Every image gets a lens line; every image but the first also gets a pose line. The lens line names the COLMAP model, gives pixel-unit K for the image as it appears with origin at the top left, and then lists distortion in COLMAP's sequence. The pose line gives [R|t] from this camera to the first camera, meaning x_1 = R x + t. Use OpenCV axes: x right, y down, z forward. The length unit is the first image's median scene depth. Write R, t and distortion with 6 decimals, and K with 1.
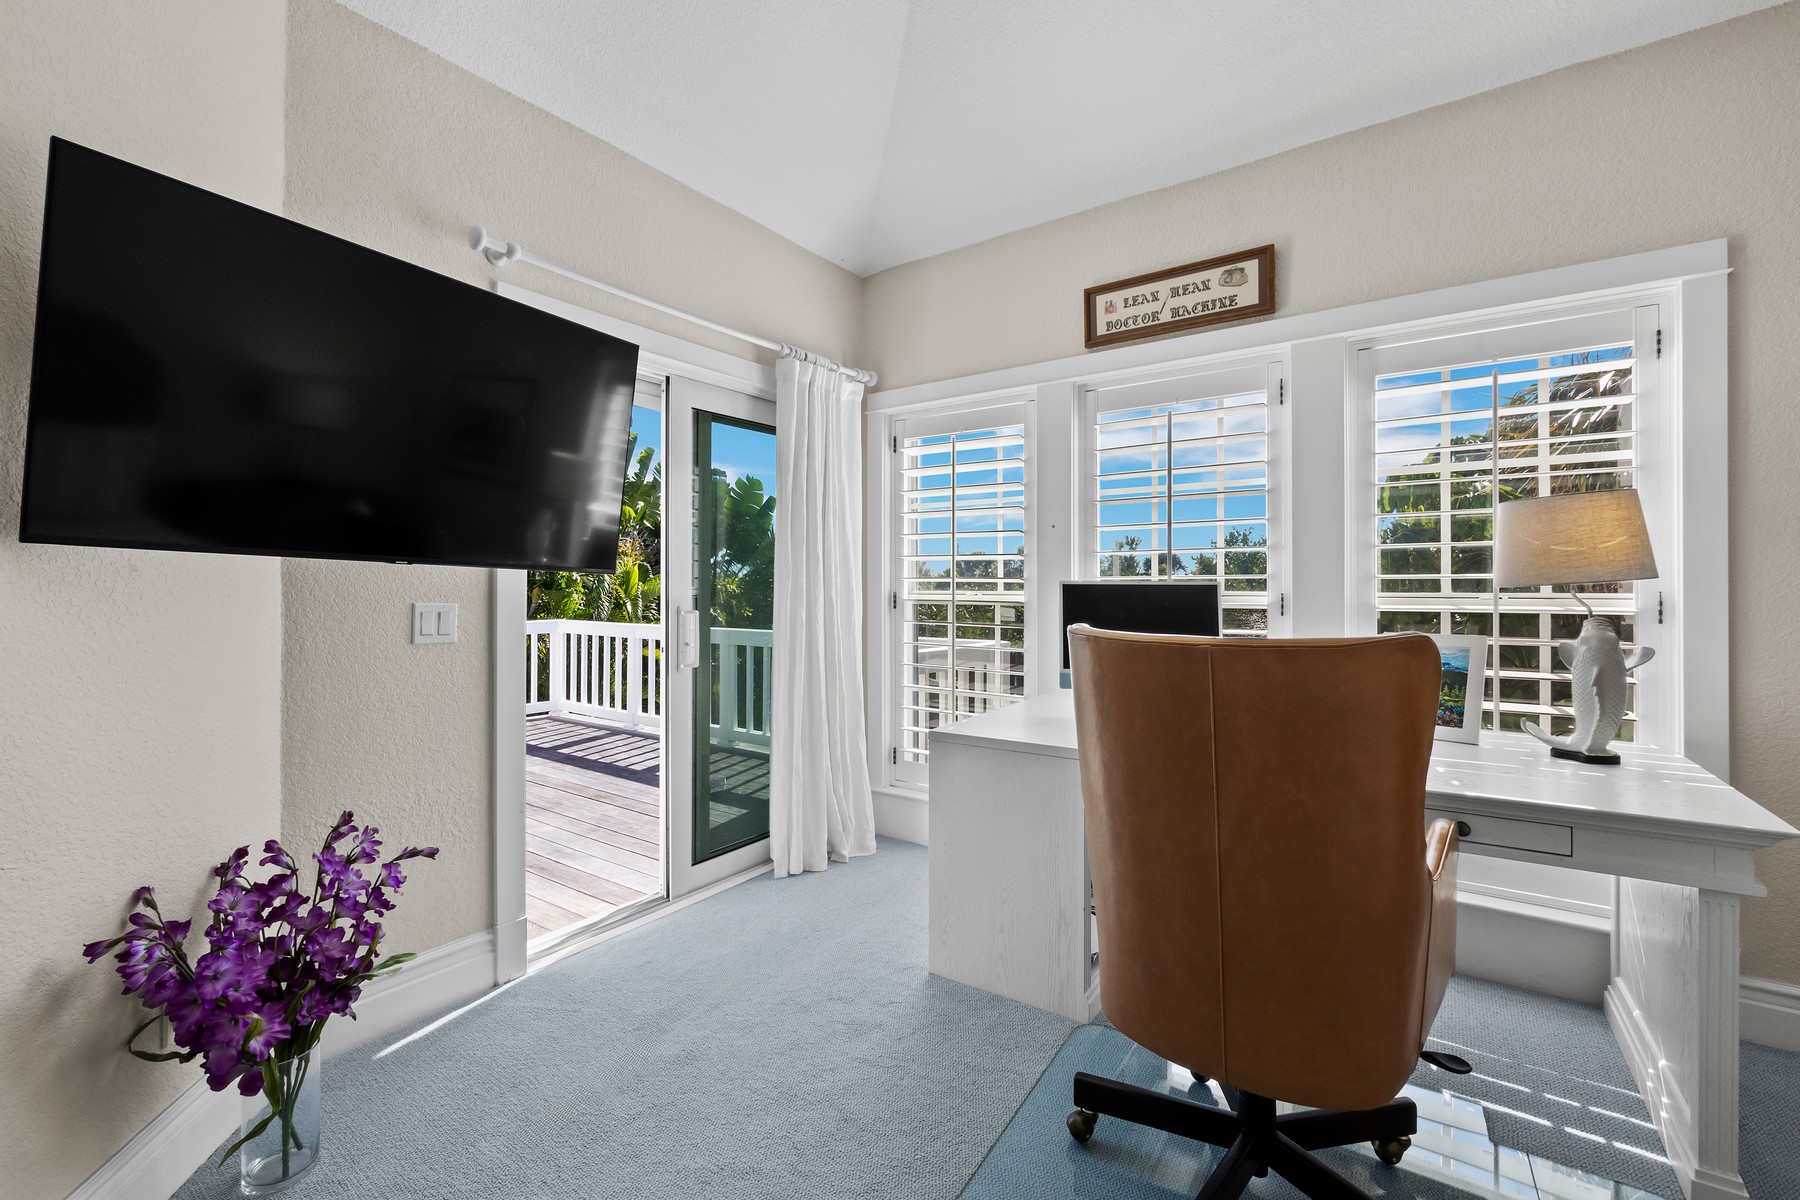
lens RADIAL K [[760.1, 0, 904.2], [0, 760.1, 585.9], [0, 0, 1]] dist [-0.006329, 0.001564]
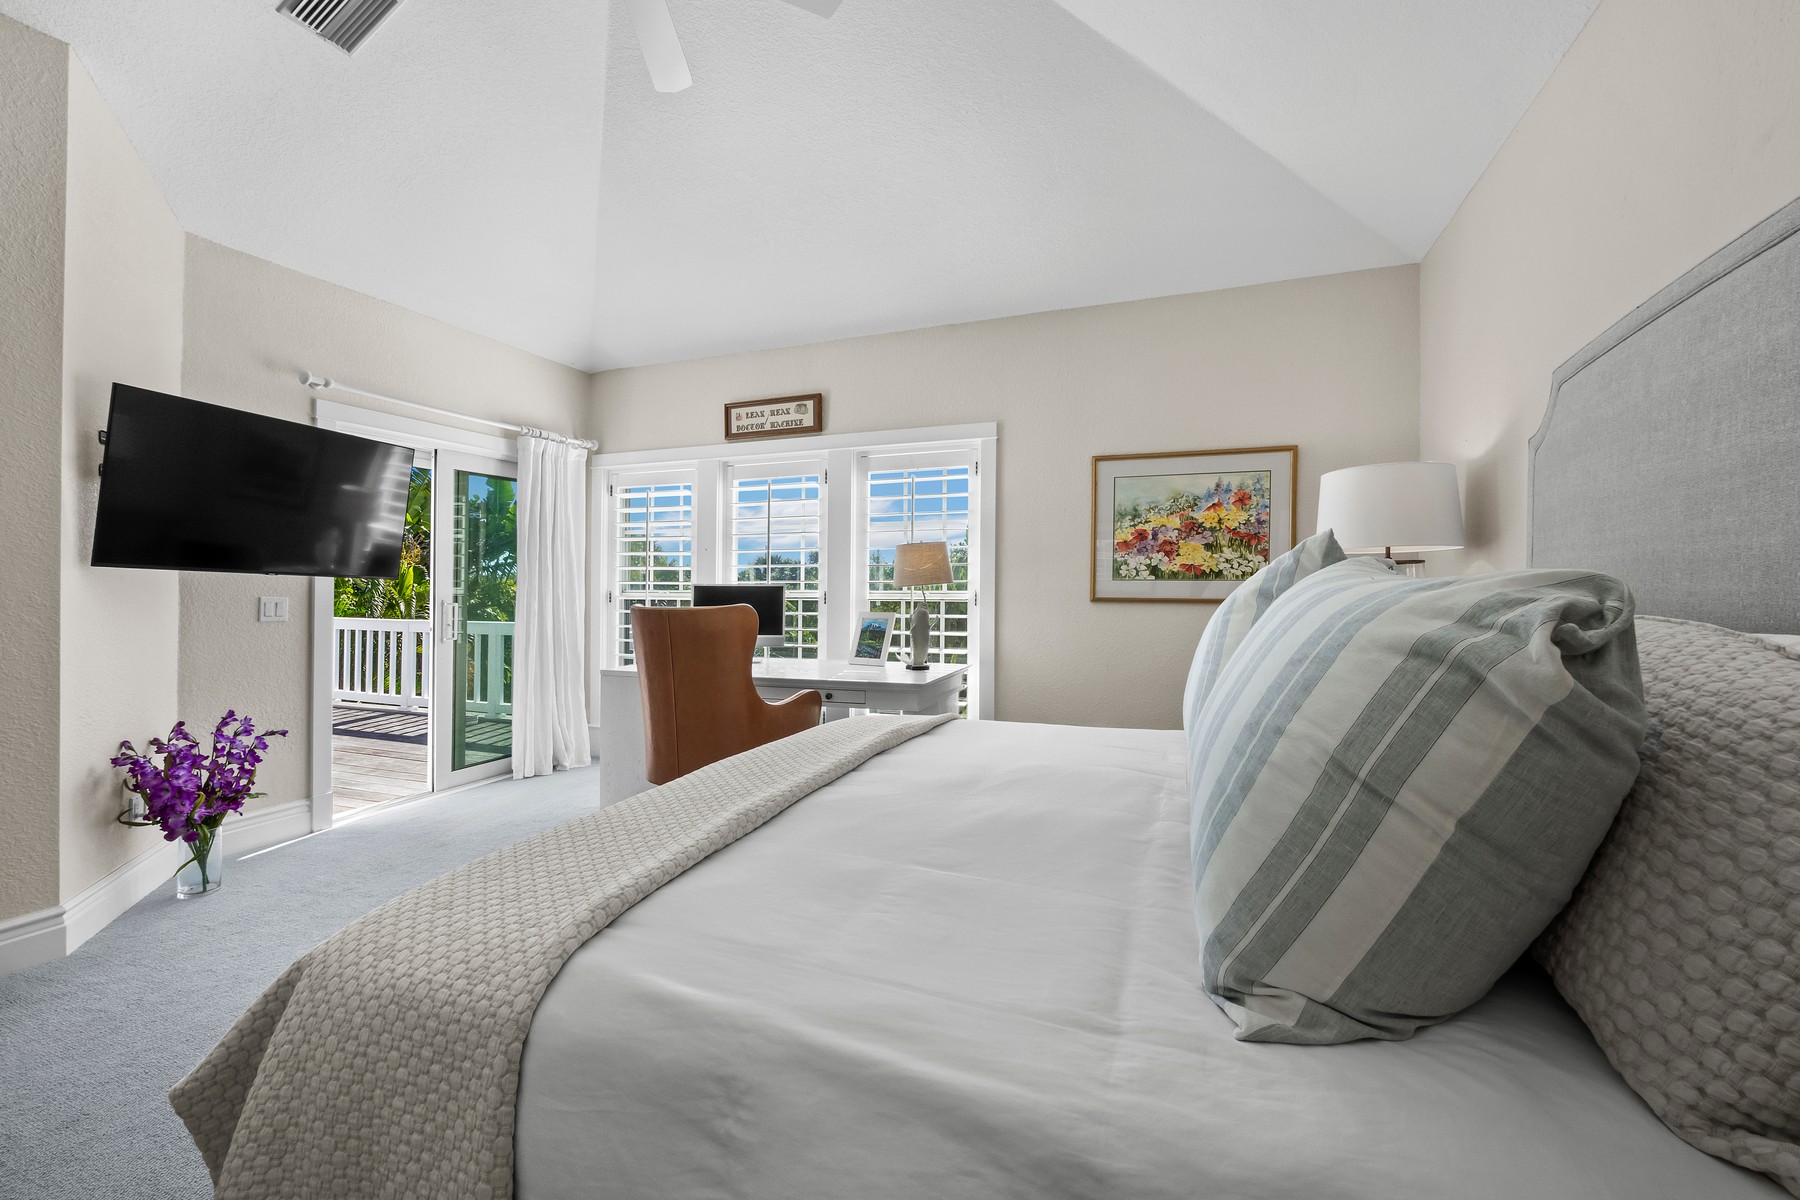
lens RADIAL K [[760.1, 0, 913.8], [0, 760.1, 576.6], [0, 0, 1]] dist [-0.006329, 0.001564]
pose [[0.969684, 0.003622, 0.244337, 0.257275], [-0.000119, 0.999897, -0.014350, 0.001132], [-0.244364, 0.013886, 0.969584, -0.732843]]
